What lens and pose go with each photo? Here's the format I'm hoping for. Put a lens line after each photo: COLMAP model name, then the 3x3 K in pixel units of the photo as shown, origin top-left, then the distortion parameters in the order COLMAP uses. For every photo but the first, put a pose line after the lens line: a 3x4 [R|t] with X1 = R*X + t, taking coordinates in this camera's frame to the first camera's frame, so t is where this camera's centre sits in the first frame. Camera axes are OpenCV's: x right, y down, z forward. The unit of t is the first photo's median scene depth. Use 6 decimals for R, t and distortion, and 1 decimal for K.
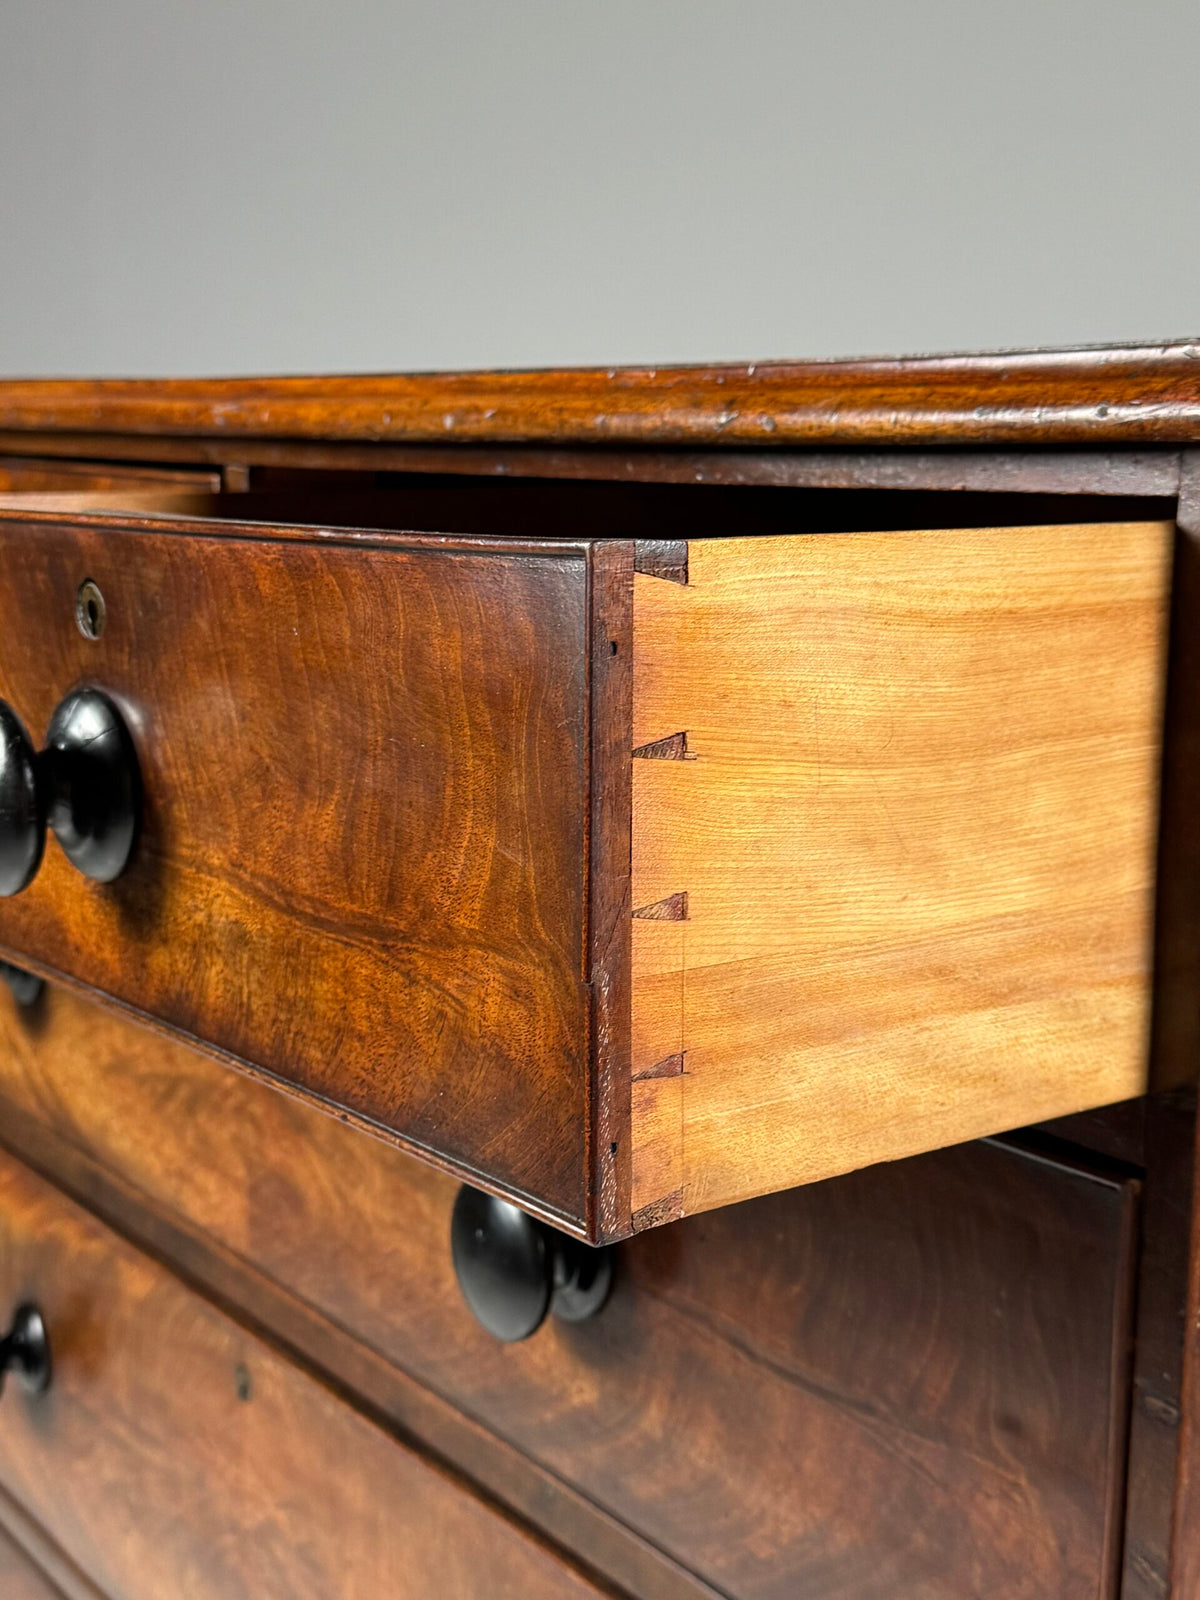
lens RADIAL K [[2175.1, 0, 595.2], [0, 2175.1, 815.5], [0, 0, 1]] dist [0.107923, 0.000000]
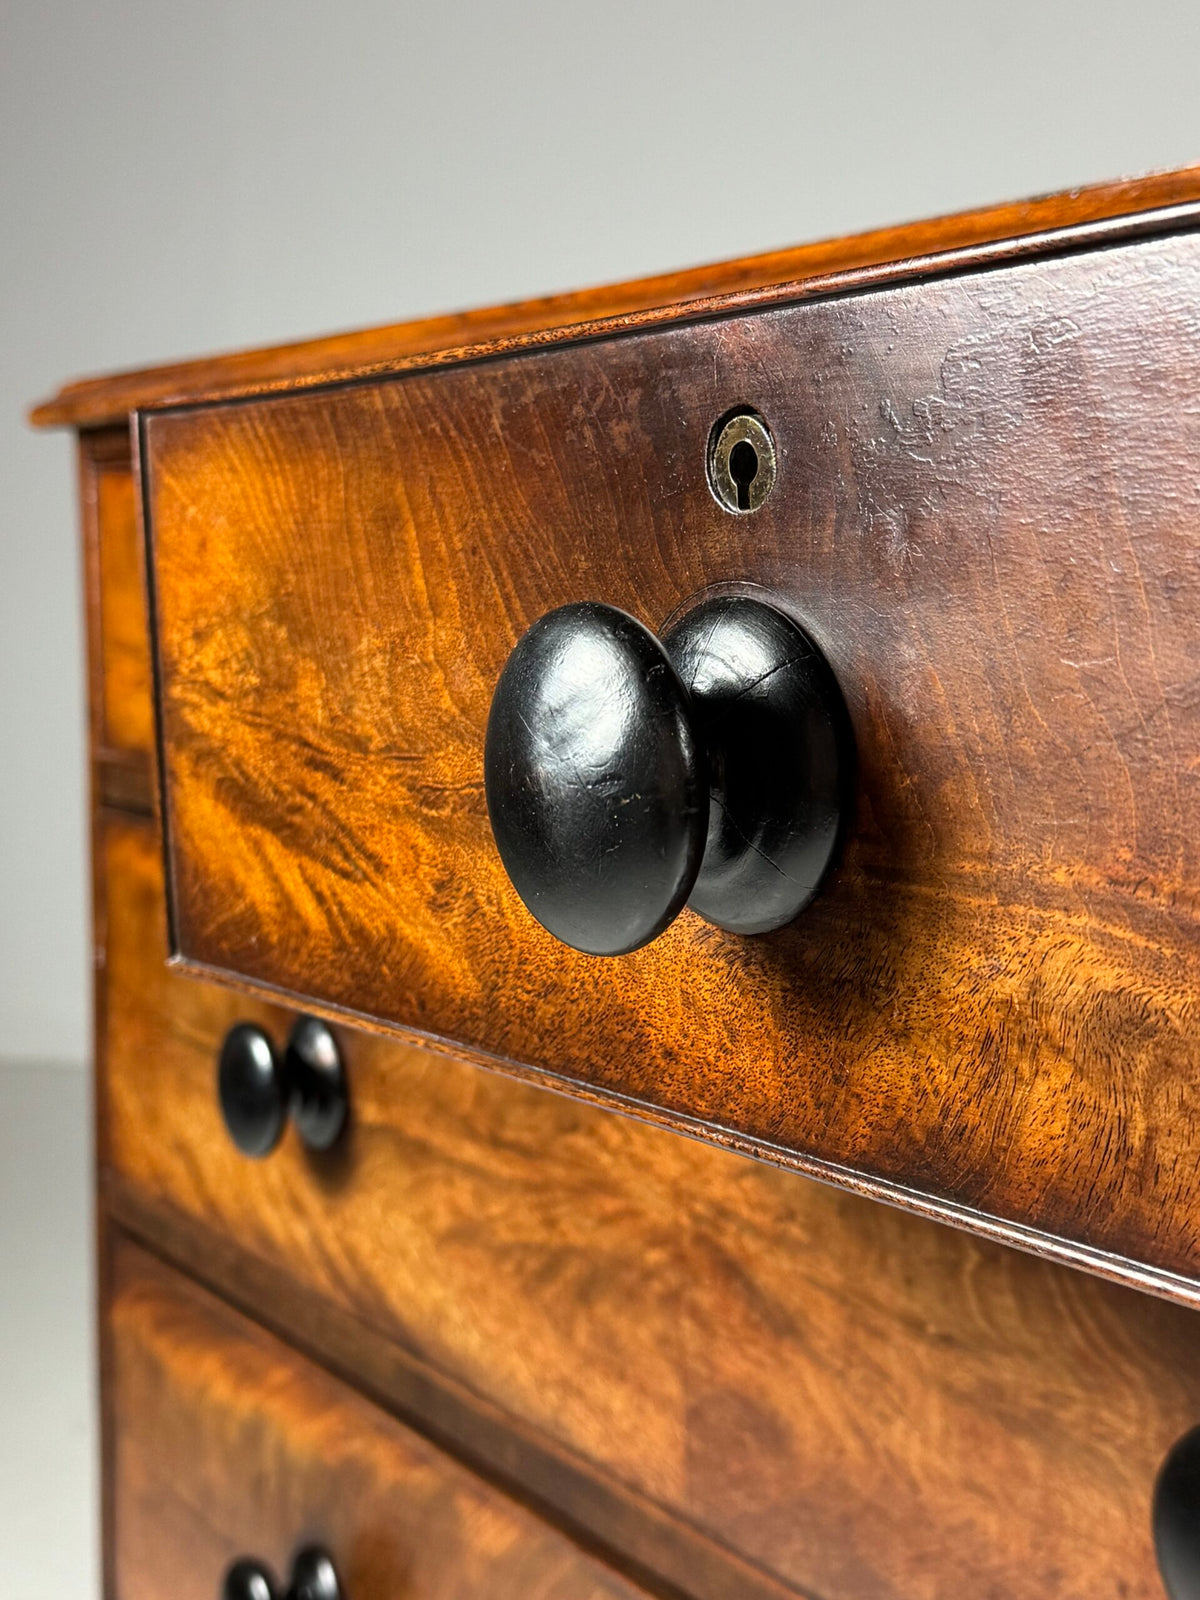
lens RADIAL K [[2175.1, 0, 610.0], [0, 2175.1, 792.2], [0, 0, 1]] dist [0.107923, 0.000000]
pose [[0.999453, -0.008746, -0.031896, -0.167494], [0.006343, 0.997187, -0.074683, 0.024462], [0.032459, 0.074440, 0.996697, 0.290834]]
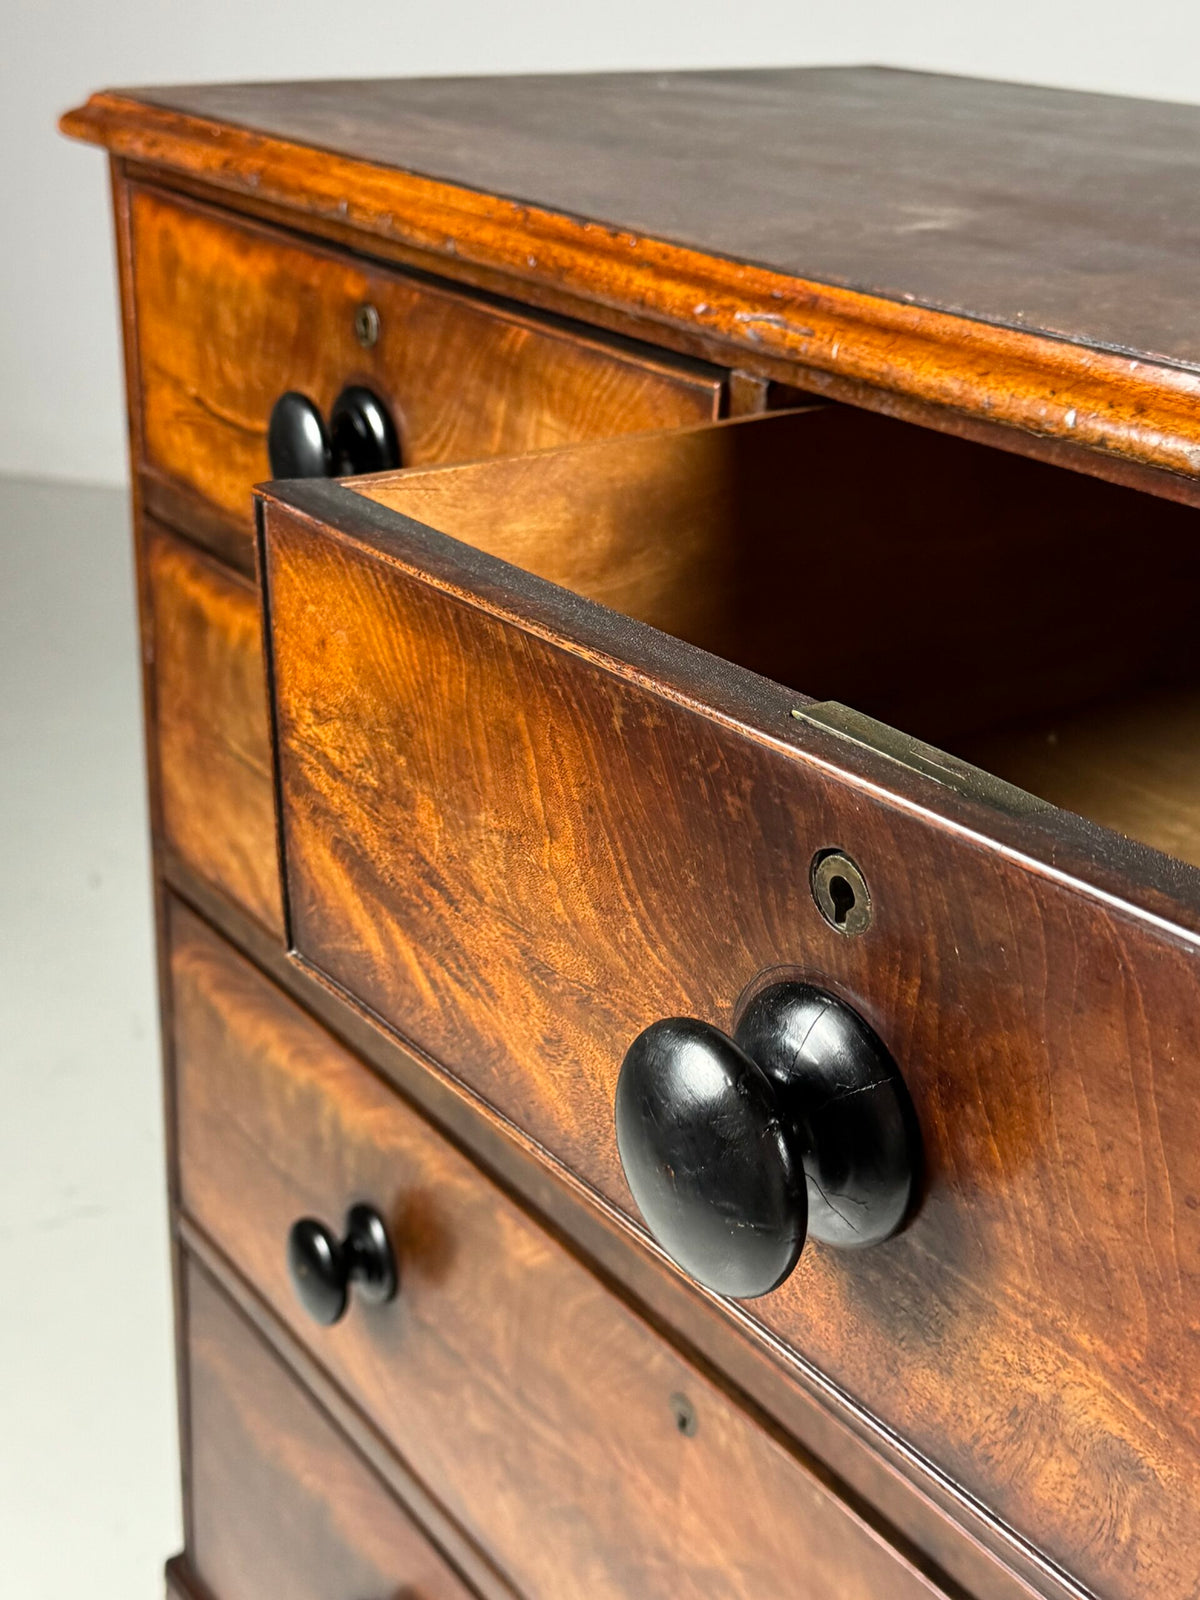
lens RADIAL K [[2175.1, 0, 596.3], [0, 2175.1, 793.1], [0, 0, 1]] dist [0.107923, 0.000000]
pose [[0.999549, 0.025606, -0.015713, -0.201423], [-0.021432, 0.974281, 0.224315, -0.187892], [0.021053, -0.223877, 0.974390, 0.226290]]
